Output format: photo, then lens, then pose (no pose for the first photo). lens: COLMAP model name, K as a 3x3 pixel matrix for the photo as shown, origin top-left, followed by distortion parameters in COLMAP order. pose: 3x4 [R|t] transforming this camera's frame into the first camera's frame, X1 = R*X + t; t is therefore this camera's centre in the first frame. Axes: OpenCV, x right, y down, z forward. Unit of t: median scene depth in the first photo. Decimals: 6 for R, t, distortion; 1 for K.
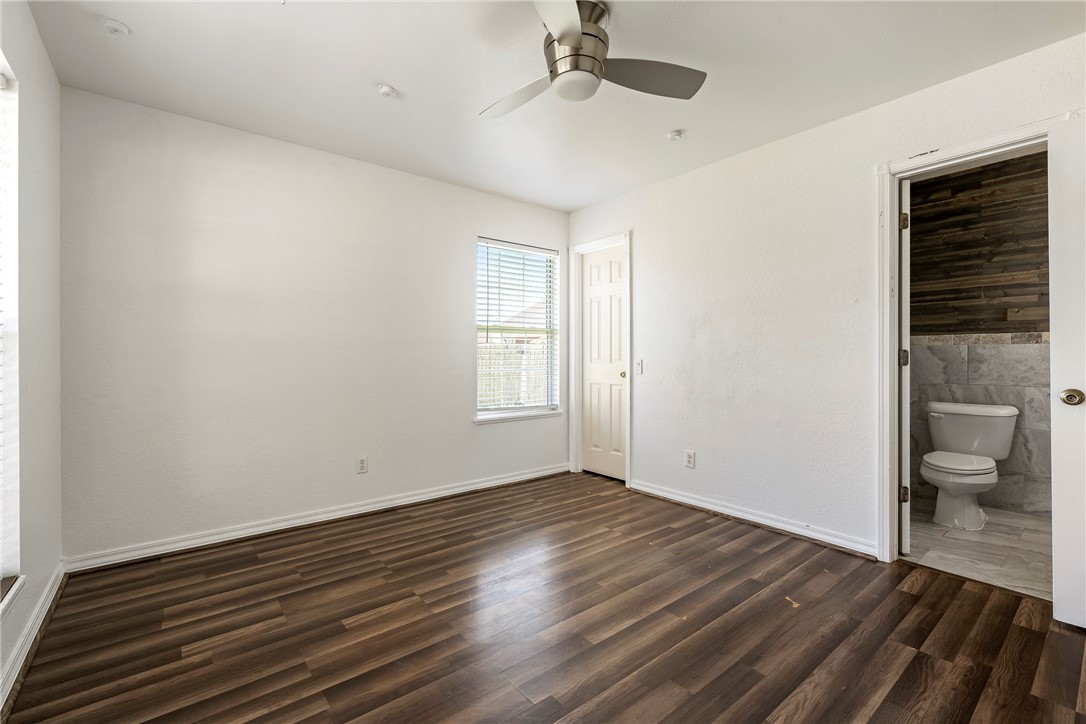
lens RADIAL K [[461.4, 0, 546.1], [0, 461.4, 358.4], [0, 0, 1]] dist [-0.000918, -0.000314]
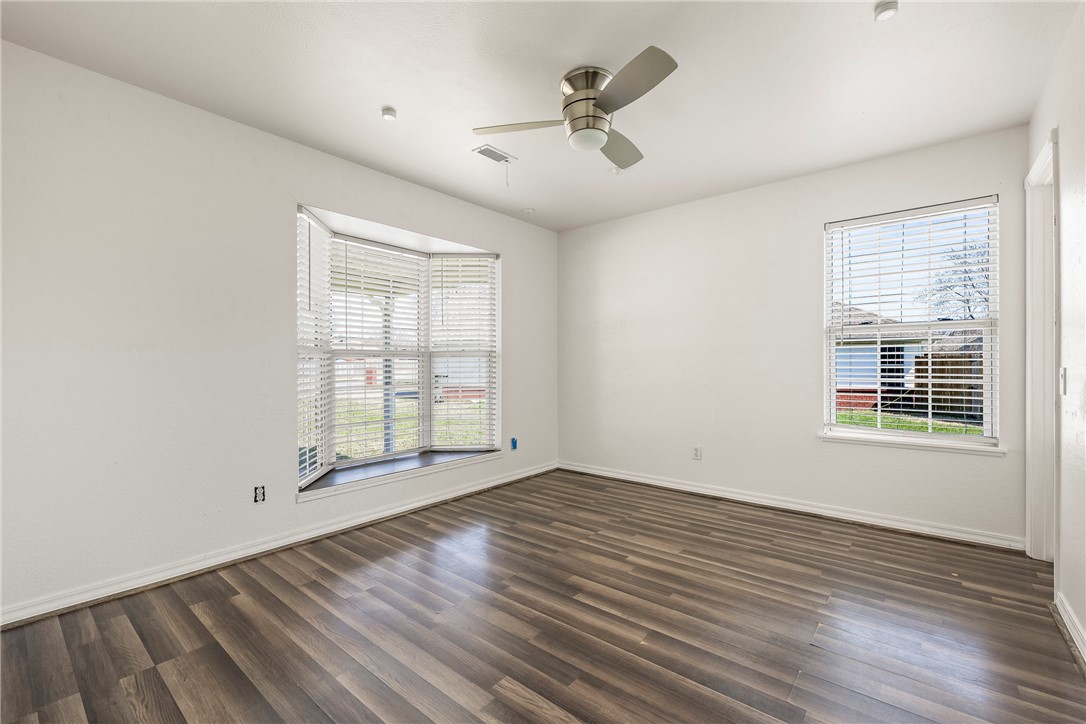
lens RADIAL K [[461.4, 0, 541.0], [0, 461.4, 363.8], [0, 0, 1]] dist [-0.000918, -0.000314]
pose [[0.203501, 0.000574, -0.979075, 0.807796], [-0.000551, 1.000000, 0.000472, 0.000627], [0.979075, 0.000443, 0.203501, 0.421566]]
